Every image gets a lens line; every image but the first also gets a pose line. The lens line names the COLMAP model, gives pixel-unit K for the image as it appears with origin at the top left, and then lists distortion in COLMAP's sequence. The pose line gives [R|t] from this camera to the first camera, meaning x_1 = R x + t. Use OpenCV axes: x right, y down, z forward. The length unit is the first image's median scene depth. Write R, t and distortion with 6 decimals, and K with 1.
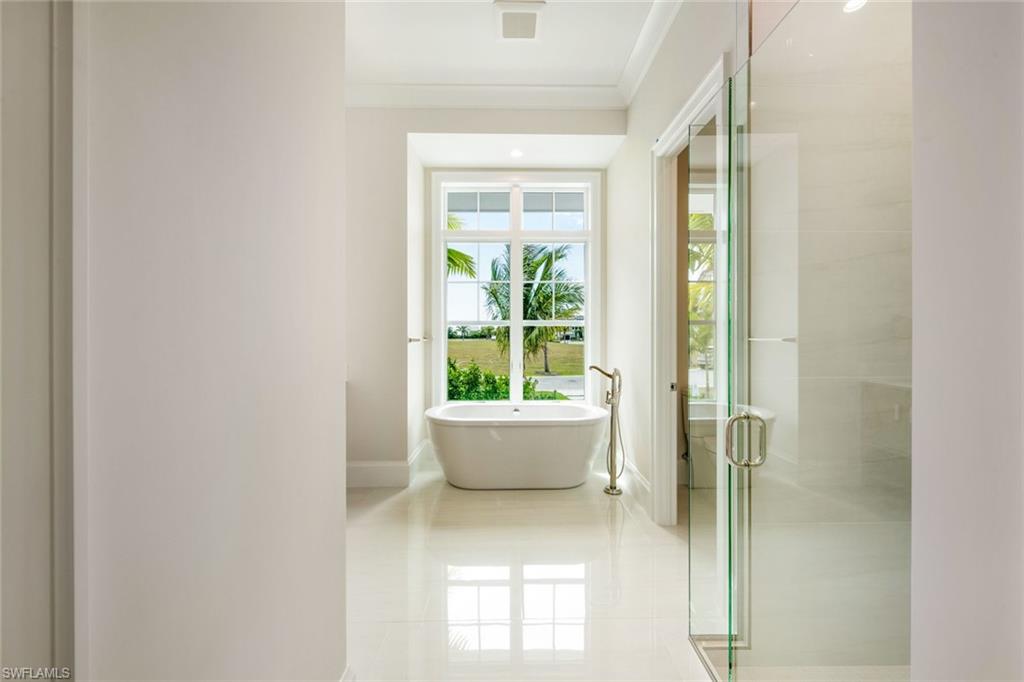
lens RADIAL K [[402.6, 0, 512.6], [0, 402.6, 340.3], [0, 0, 1]] dist [0.002904, -0.000045]
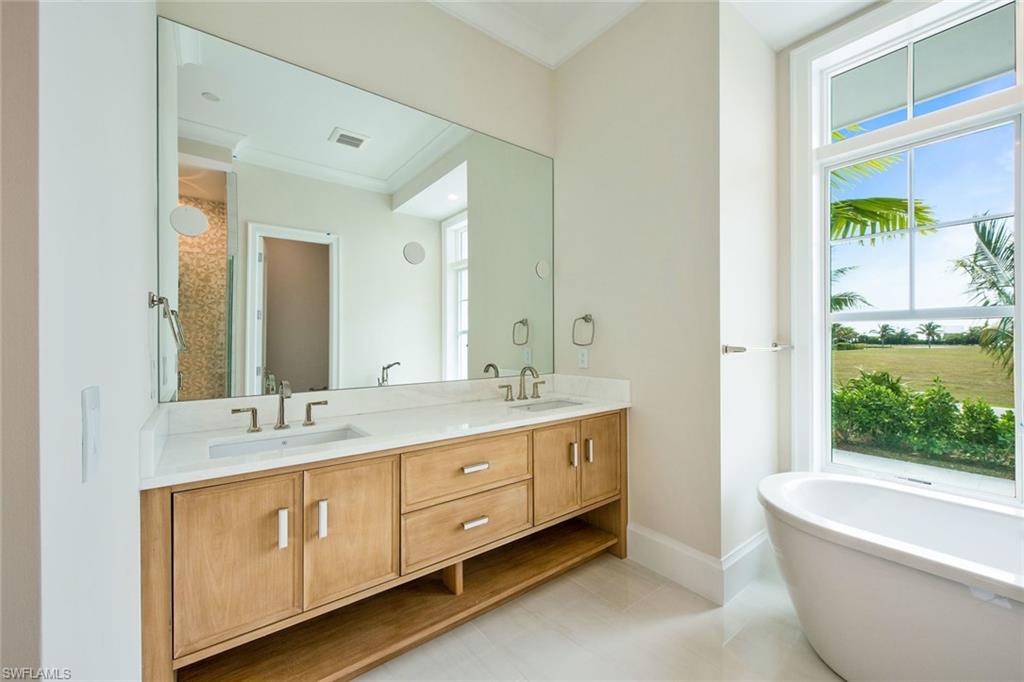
lens RADIAL K [[402.6, 0, 512.6], [0, 402.6, 340.3], [0, 0, 1]] dist [0.002904, -0.000045]
pose [[0.601810, 0.001177, -0.798638, 0.016004], [-0.009957, 0.999932, -0.006029, -0.005401], [0.798577, 0.011580, 0.601781, 0.344900]]
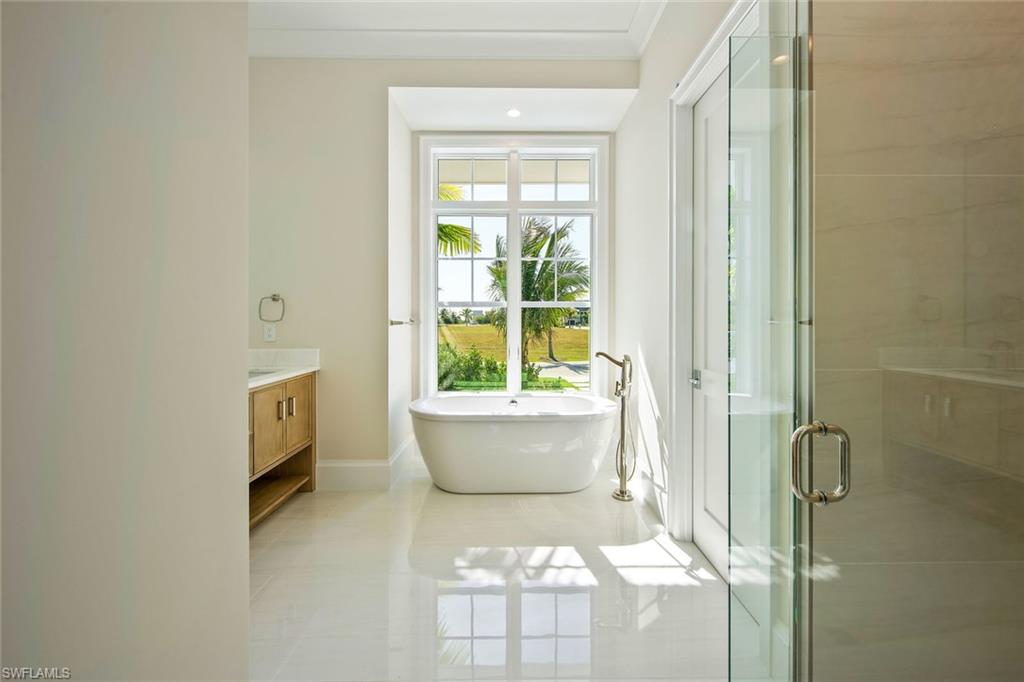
lens RADIAL K [[408.4, 0, 513.3], [0, 408.4, 323.1], [0, 0, 1]] dist [-0.009405, -0.000061]
pose [[0.999956, 0.001942, -0.009196, 0.015826], [-0.001989, 0.999985, -0.005049, 0.003367], [0.009186, 0.005067, 0.999945, 0.093593]]
